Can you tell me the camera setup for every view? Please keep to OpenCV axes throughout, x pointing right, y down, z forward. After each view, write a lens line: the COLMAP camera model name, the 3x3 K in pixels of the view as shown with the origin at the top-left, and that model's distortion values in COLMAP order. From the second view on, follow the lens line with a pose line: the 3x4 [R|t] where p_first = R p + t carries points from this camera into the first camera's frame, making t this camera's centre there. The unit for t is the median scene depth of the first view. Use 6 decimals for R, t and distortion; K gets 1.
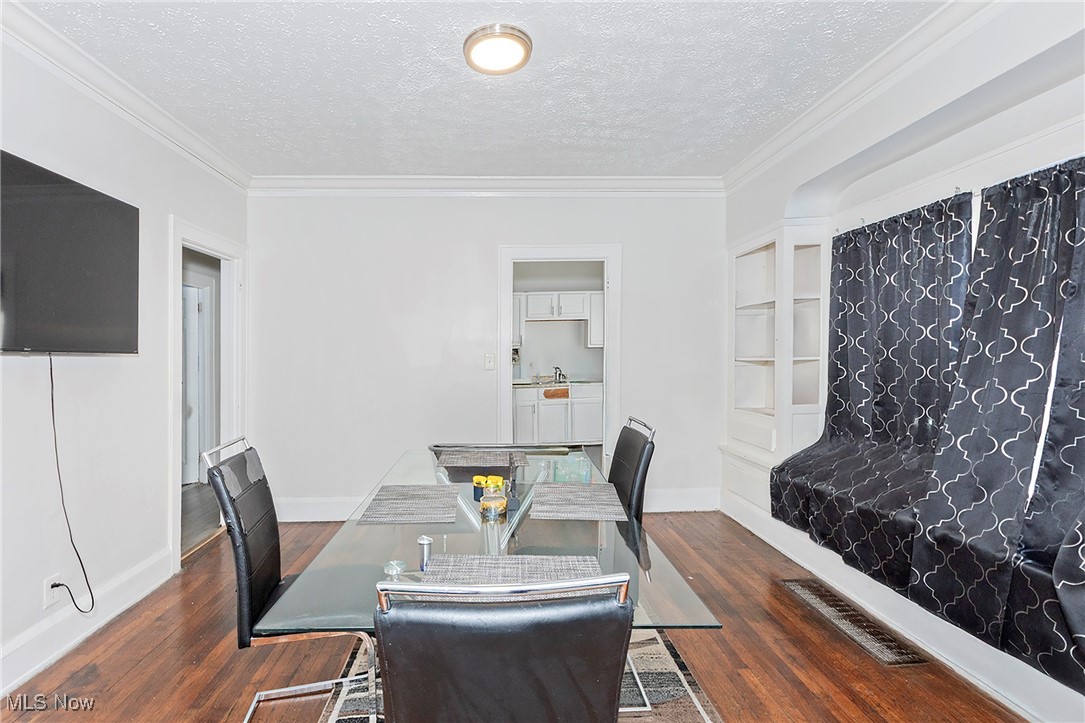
lens RADIAL K [[502.2, 0, 542.9], [0, 502.2, 354.7], [0, 0, 1]] dist [-0.000142, -0.000139]
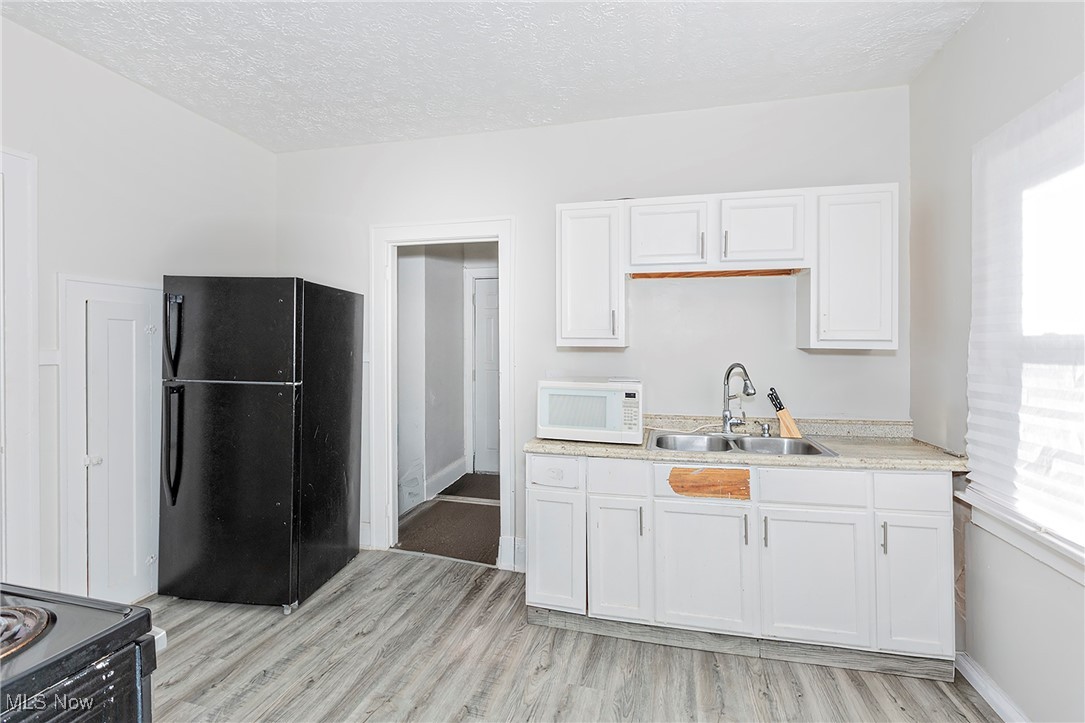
lens RADIAL K [[502.2, 0, 542.9], [0, 502.2, 354.7], [0, 0, 1]] dist [-0.000142, -0.000139]
pose [[0.943436, -0.009309, -0.331425, 0.065030], [0.009294, 0.999955, -0.001630, -0.009144], [0.331425, -0.001542, 0.943480, 1.285097]]
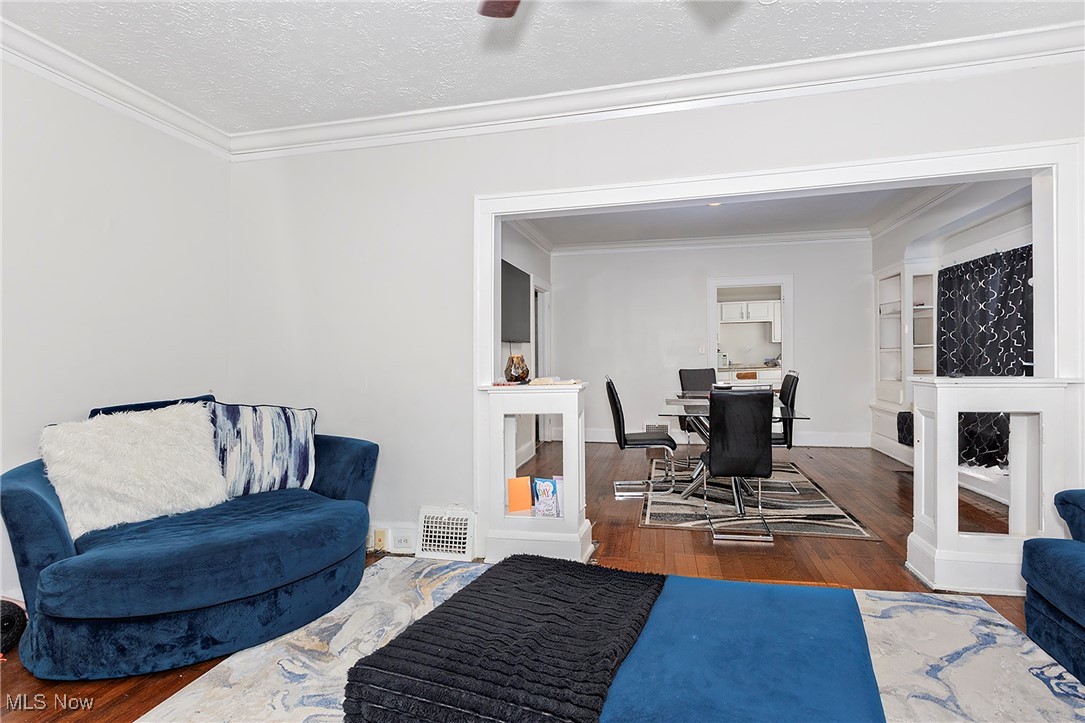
lens RADIAL K [[502.2, 0, 542.9], [0, 502.2, 354.7], [0, 0, 1]] dist [-0.000142, -0.000139]
pose [[0.945131, -0.009009, -0.326568, -0.100352], [0.008959, 0.999958, -0.001659, 0.028600], [0.326570, -0.001358, 0.945172, -0.917092]]
